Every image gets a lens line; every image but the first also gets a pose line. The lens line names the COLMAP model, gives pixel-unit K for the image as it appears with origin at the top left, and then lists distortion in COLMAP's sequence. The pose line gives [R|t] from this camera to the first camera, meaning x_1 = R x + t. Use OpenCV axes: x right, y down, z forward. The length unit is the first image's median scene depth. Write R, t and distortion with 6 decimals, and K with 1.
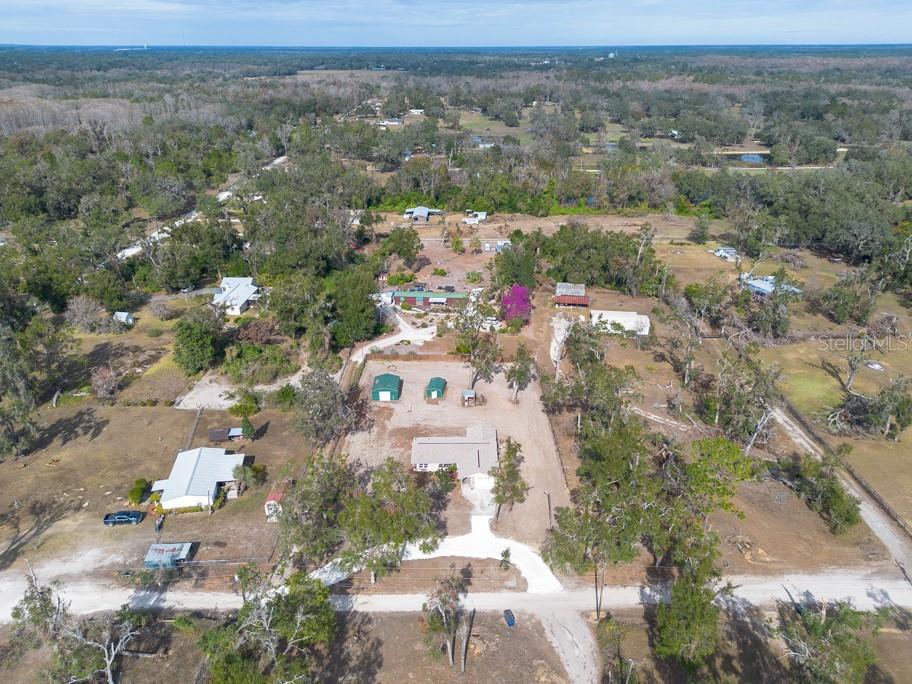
lens RADIAL K [[645.4, 0, 458.4], [0, 645.4, 344.4], [0, 0, 1]] dist [0.067495, -0.068834]
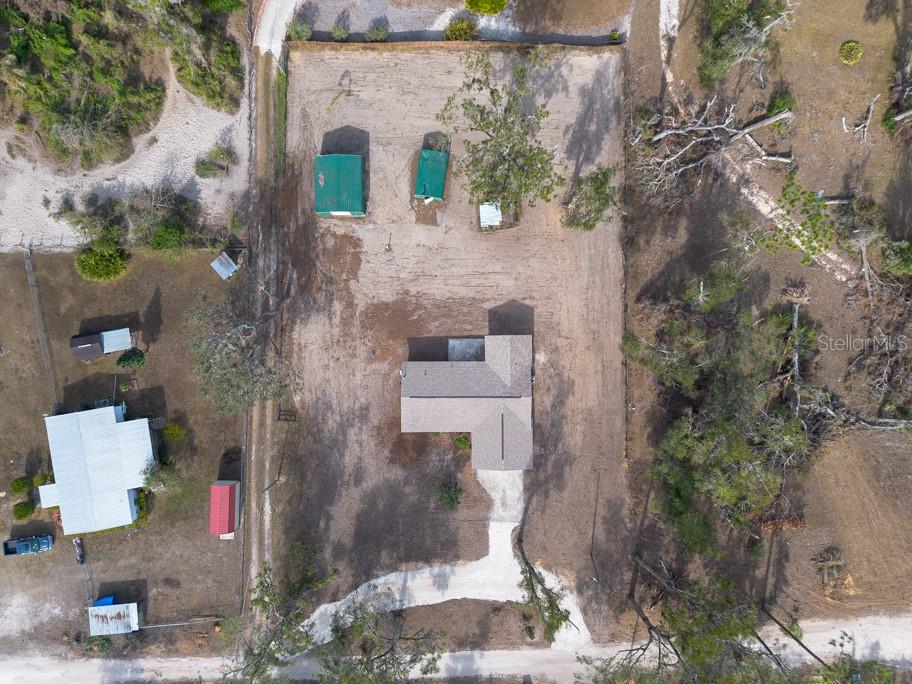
lens RADIAL K [[647.8, 0, 452.3], [0, 647.8, 342.6], [0, 0, 1]] dist [0.060459, -0.054658]
pose [[0.999998, 0.001114, -0.001550, -0.018548], [0.000928, 0.426019, 0.904714, -0.436721], [0.001668, -0.904714, 0.426017, 0.747538]]
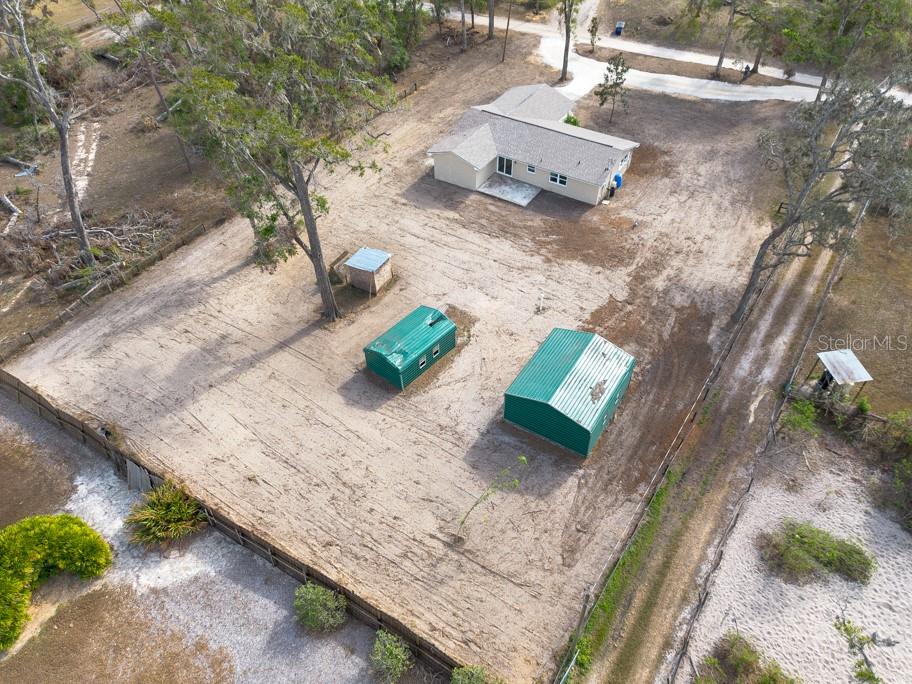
lens RADIAL K [[676.1, 0, 462.6], [0, 676.1, 343.0], [0, 0, 1]] dist [0.029900, -0.007246]
pose [[-0.844056, -0.370474, 0.387710, -0.208614], [0.226966, 0.408245, 0.884207, -0.244184], [-0.485857, 0.834317, -0.260496, 1.256971]]
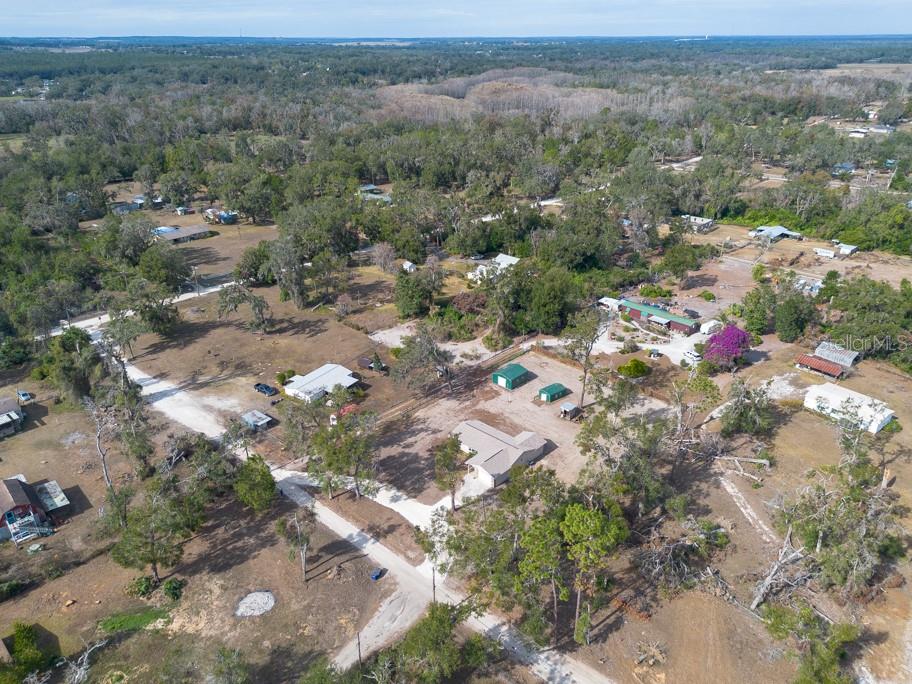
lens RADIAL K [[647.8, 0, 452.3], [0, 647.8, 342.6], [0, 0, 1]] dist [0.060459, -0.054658]
pose [[0.731678, 0.286885, -0.618341, 0.540245], [-0.281513, 0.953325, 0.109191, -0.087307], [0.620805, 0.094178, 0.778288, 0.114534]]
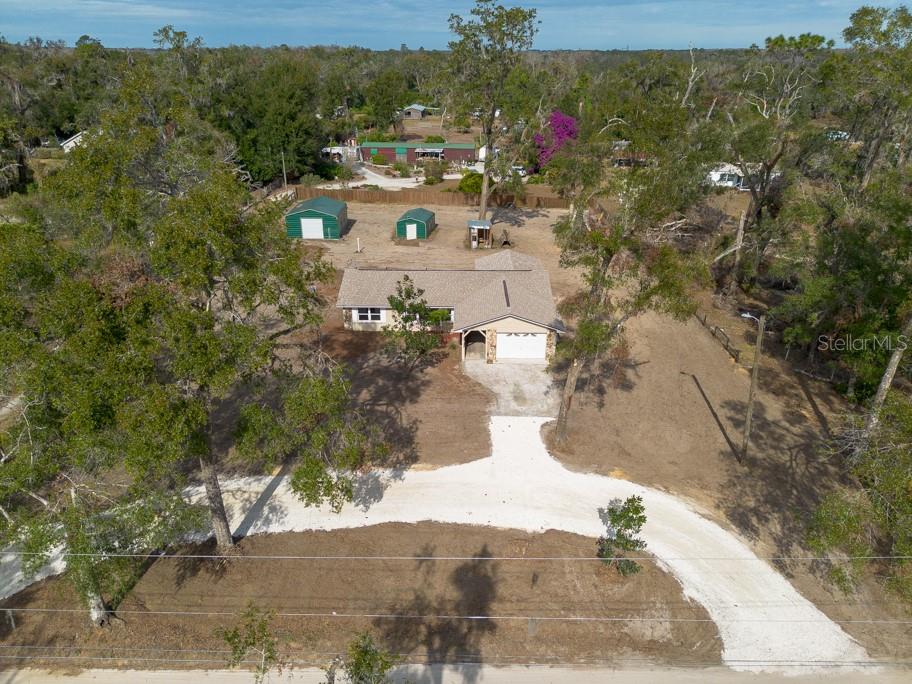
lens RADIAL K [[647.8, 0, 452.3], [0, 647.8, 342.6], [0, 0, 1]] dist [0.060459, -0.054658]
pose [[0.999816, 0.009690, -0.016576, 0.004985], [-0.009863, 0.999898, -0.010367, 0.197086], [0.016474, 0.010528, 0.999809, 0.563161]]
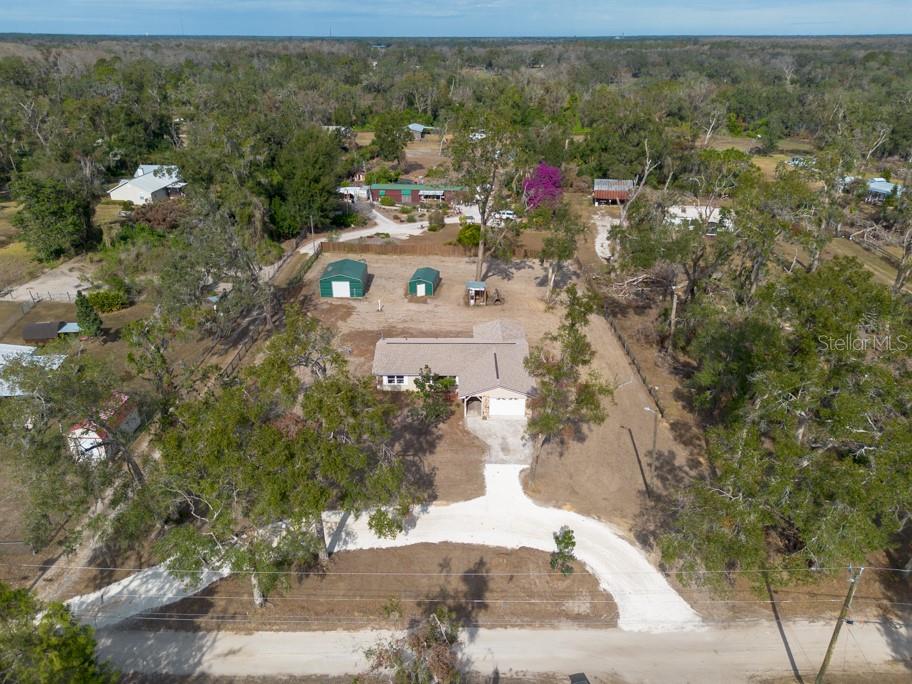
lens RADIAL K [[647.8, 0, 452.3], [0, 647.8, 342.6], [0, 0, 1]] dist [0.060459, -0.054658]
pose [[0.999926, 0.007047, -0.009896, -0.000288], [-0.006960, 0.999937, 0.008826, 0.142528], [0.009957, -0.008756, 0.999912, 0.427820]]
